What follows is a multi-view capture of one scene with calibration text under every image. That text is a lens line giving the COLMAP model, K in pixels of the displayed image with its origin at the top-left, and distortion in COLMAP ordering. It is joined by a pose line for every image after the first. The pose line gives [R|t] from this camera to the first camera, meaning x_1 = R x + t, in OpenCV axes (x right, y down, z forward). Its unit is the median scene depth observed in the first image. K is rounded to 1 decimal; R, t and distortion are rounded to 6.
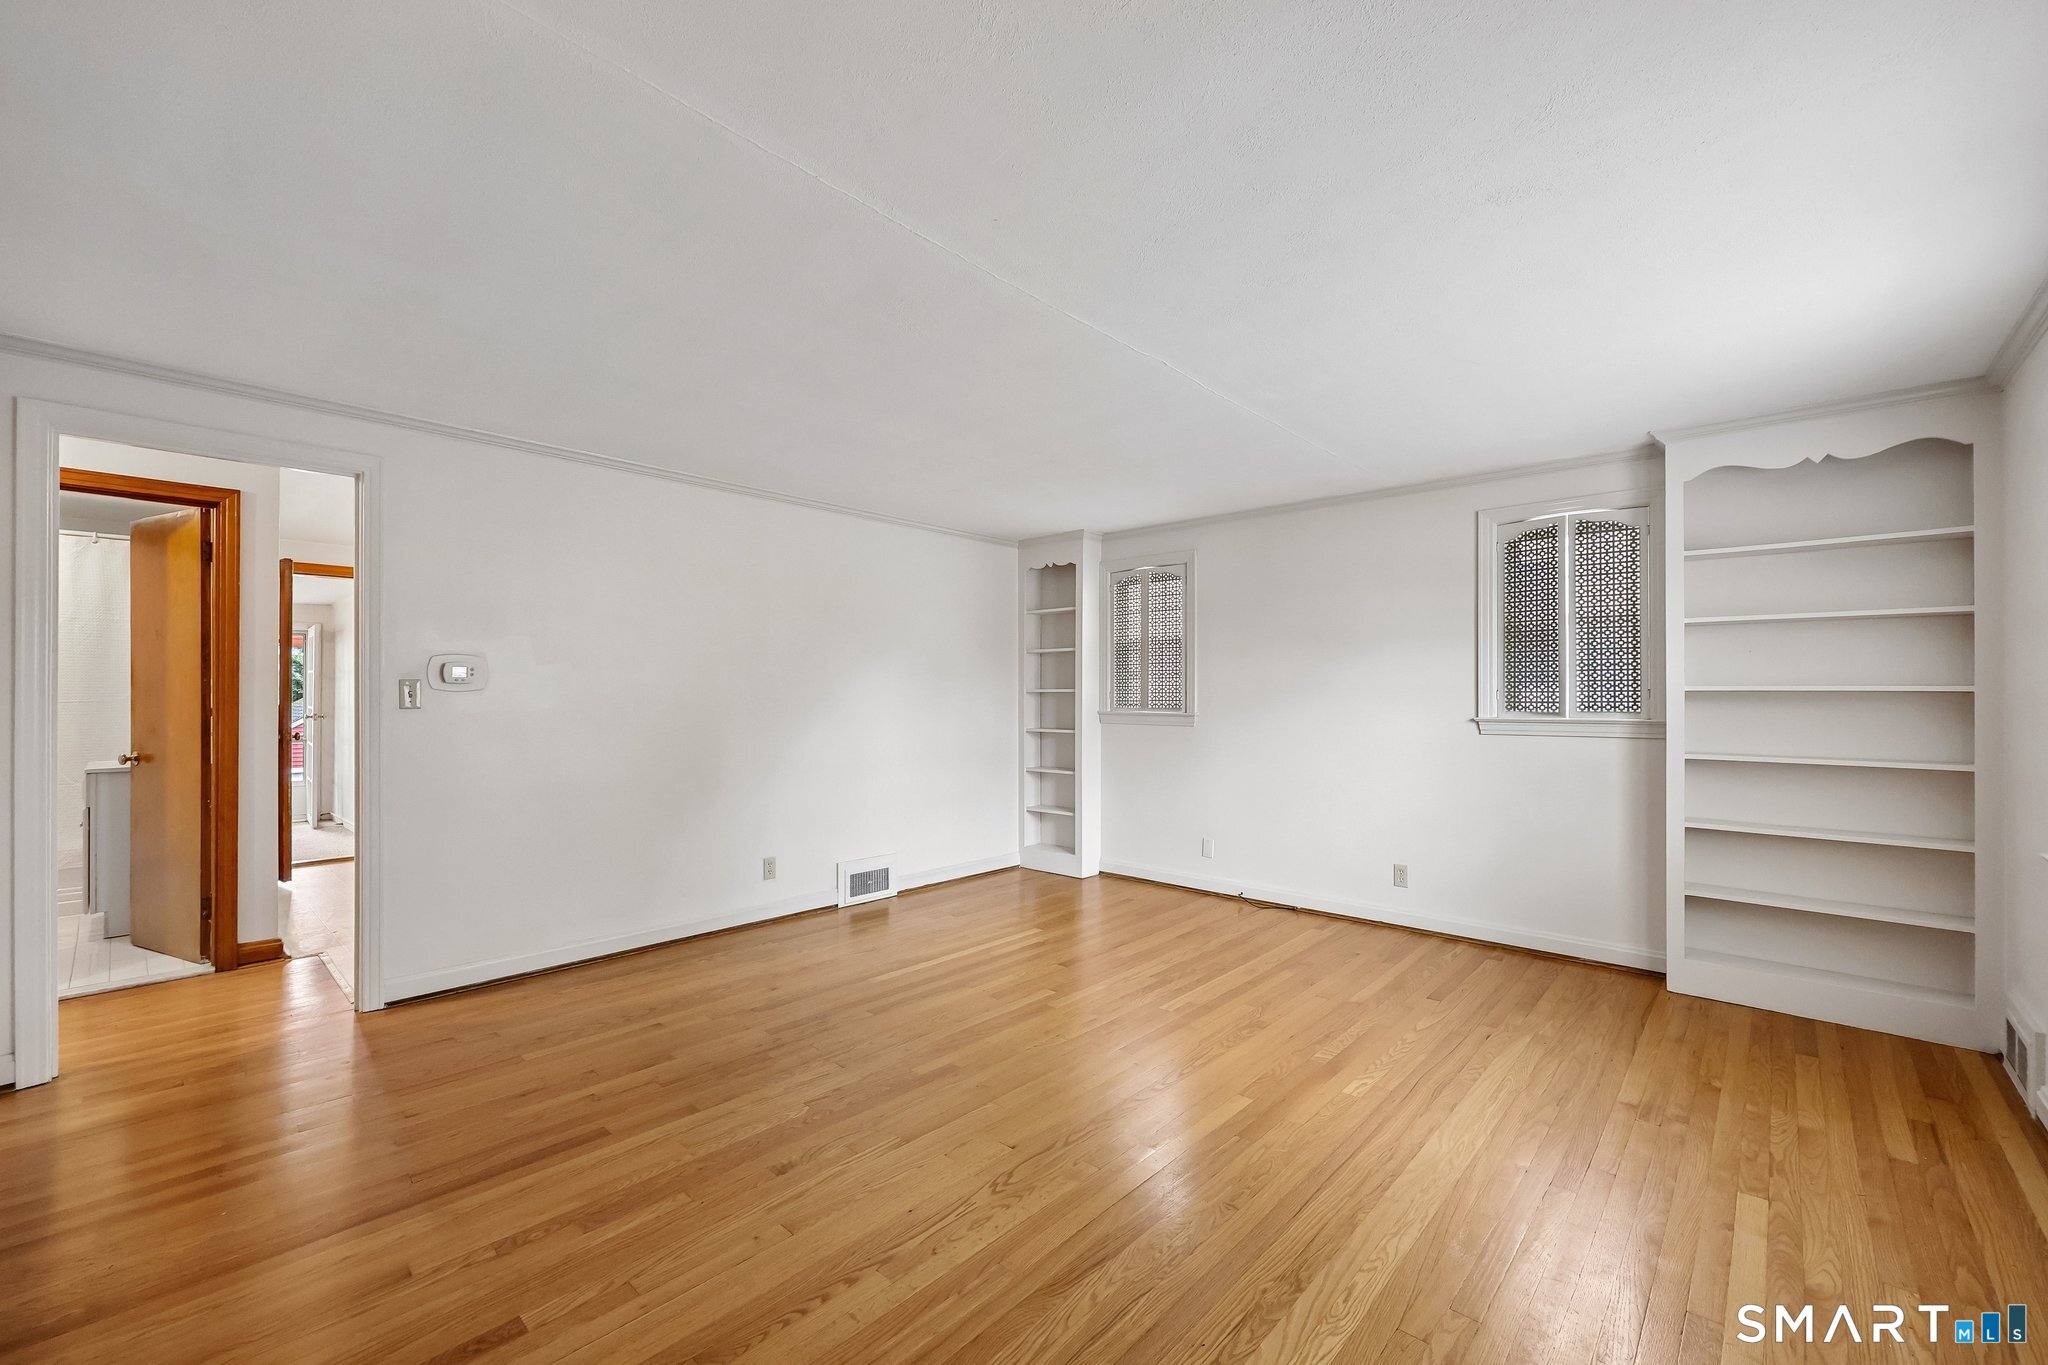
lens RADIAL K [[830.2, 0, 1017.3], [0, 830.2, 692.9], [0, 0, 1]] dist [0.002541, 0.000118]
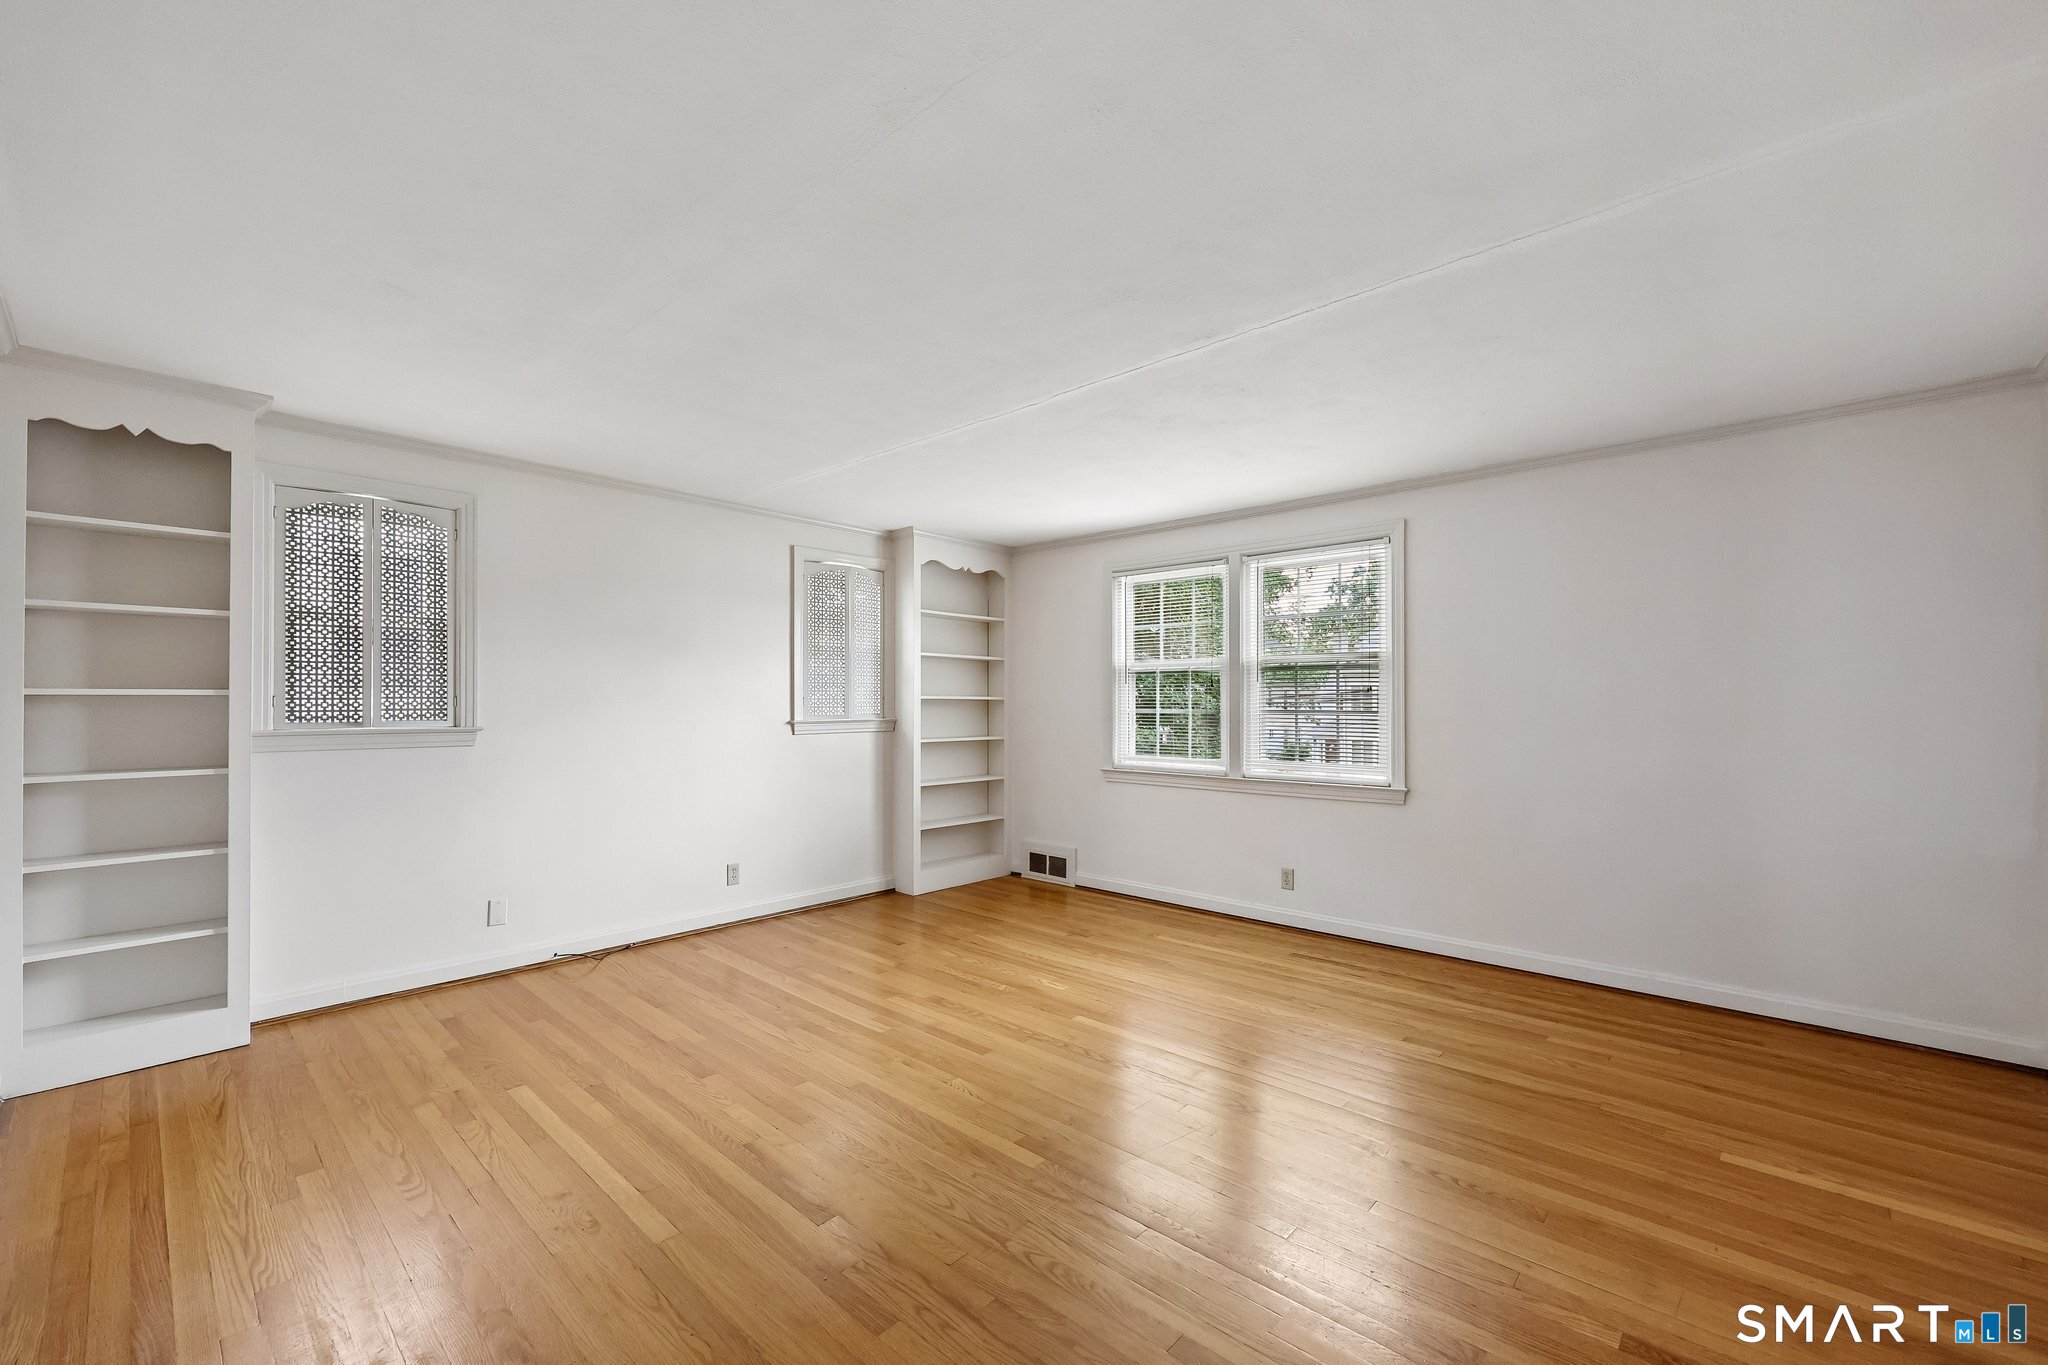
lens RADIAL K [[830.2, 0, 1016.5], [0, 830.2, 690.4], [0, 0, 1]] dist [0.002541, 0.000118]
pose [[0.005093, 0.015721, 0.999863, -0.634063], [-0.001583, 0.999875, -0.015714, 0.004764], [-0.999986, -0.001502, 0.005117, 0.688994]]
